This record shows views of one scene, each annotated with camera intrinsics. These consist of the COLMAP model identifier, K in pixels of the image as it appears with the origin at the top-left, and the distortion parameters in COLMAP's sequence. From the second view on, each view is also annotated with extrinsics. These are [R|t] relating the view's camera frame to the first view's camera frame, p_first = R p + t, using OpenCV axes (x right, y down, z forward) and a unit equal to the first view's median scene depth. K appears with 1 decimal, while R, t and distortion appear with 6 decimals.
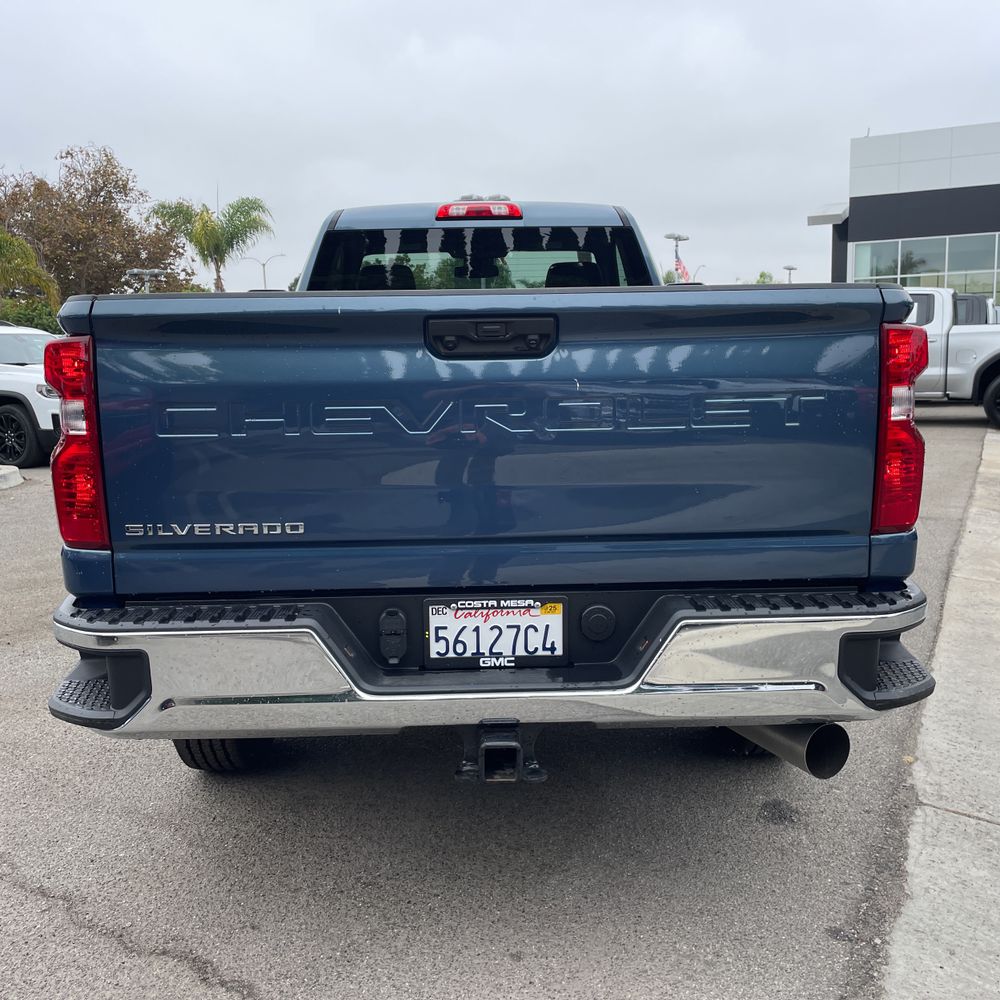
lens RADIAL K [[997.1, 0, 498.9], [0, 997.1, 483.3], [0, 0, 1]] dist [0.090615, -0.126154]
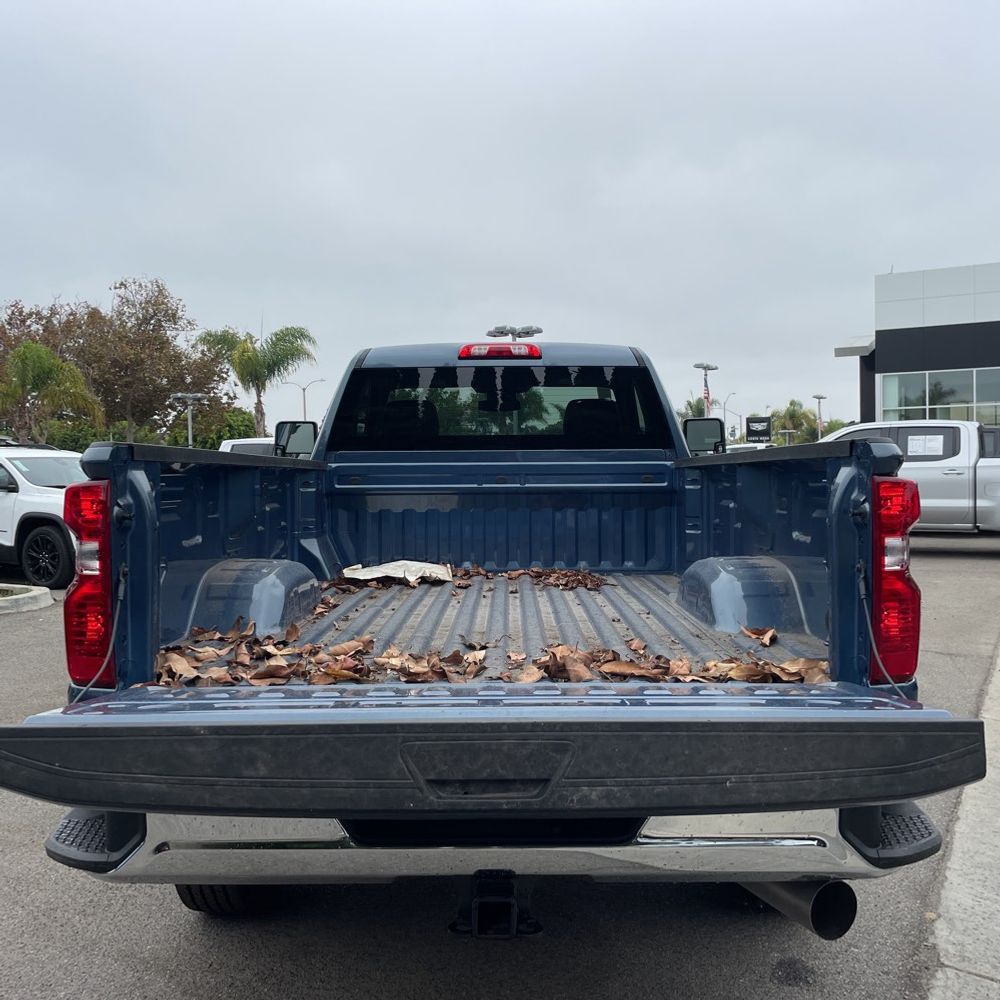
lens RADIAL K [[996.0, 0, 505.1], [0, 996.0, 485.8], [0, 0, 1]] dist [0.090093, -0.119640]
pose [[0.999587, 0.010863, -0.026619, 0.023754], [-0.013950, 0.992838, -0.118651, -0.015754], [0.025139, 0.118973, 0.992579, -0.018301]]
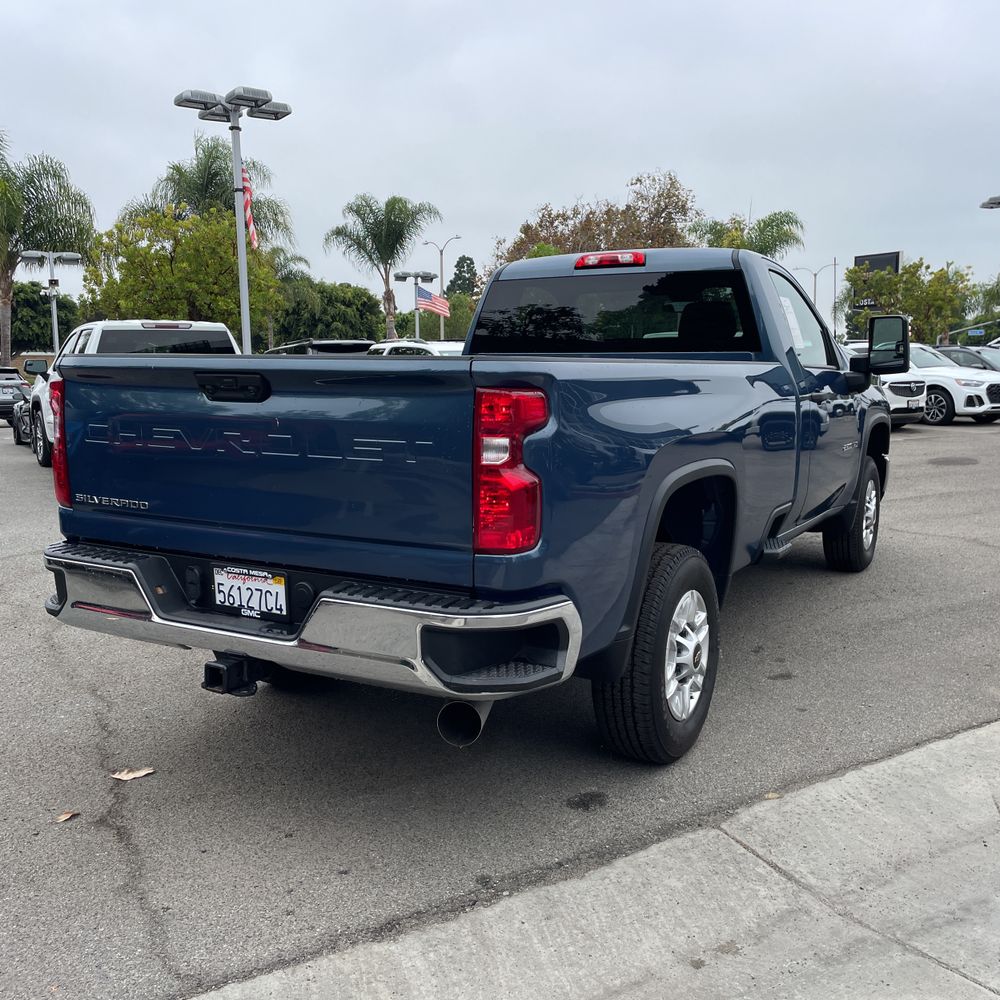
lens RADIAL K [[996.0, 0, 505.1], [0, 996.0, 485.8], [0, 0, 1]] dist [0.090093, -0.119640]
pose [[0.858450, 0.081894, -0.506317, 0.754948], [-0.085167, 0.996226, 0.016734, -0.042614], [0.505777, 0.028756, 0.862185, -0.041458]]
